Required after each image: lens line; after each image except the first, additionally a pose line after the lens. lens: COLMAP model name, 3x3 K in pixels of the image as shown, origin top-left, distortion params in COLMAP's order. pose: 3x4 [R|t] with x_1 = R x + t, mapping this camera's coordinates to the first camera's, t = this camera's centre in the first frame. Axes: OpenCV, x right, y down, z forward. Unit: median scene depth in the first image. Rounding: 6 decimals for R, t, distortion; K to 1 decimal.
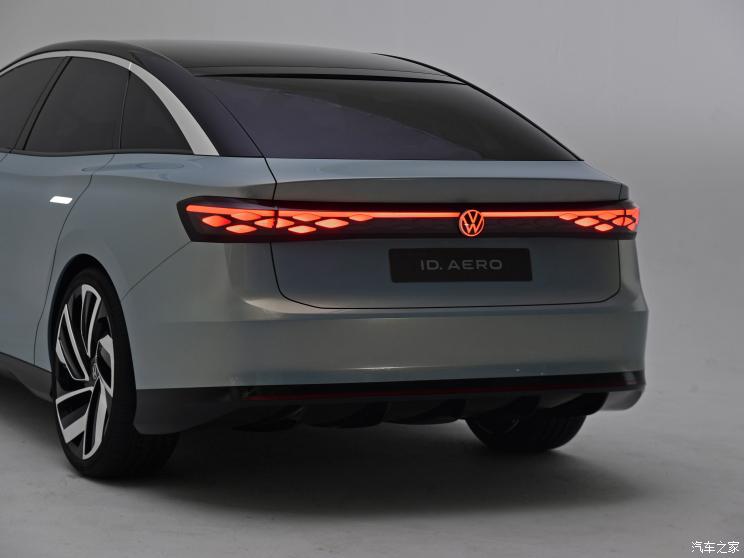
lens RADIAL K [[1962.3, 0, 372.7], [0, 1962.3, 280.2], [0, 0, 1]] dist [0.763843, 0.000000]
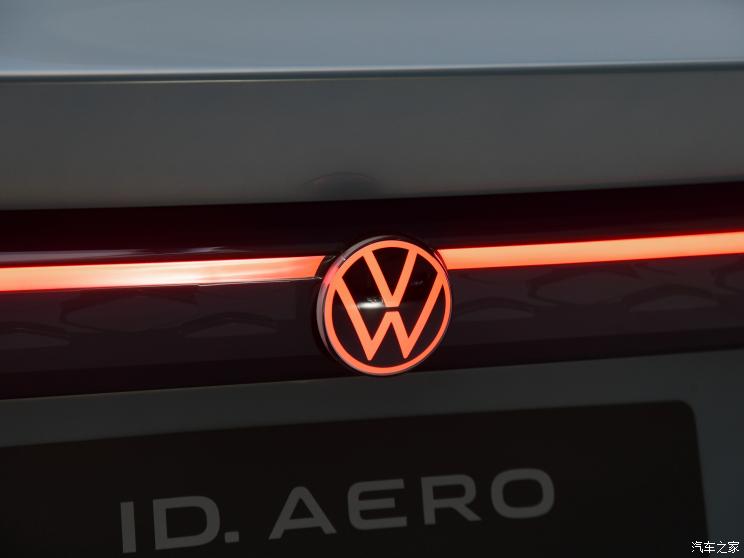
lens RADIAL K [[2599.0, 0, 371.2], [0, 2599.0, 278.5], [0, 0, 1]] dist [1.471801, 0.000000]
pose [[0.998394, 0.003060, -0.056577, 0.062948], [0.000101, 0.998443, 0.055784, -0.045828], [0.056660, -0.055700, 0.996839, 0.736599]]
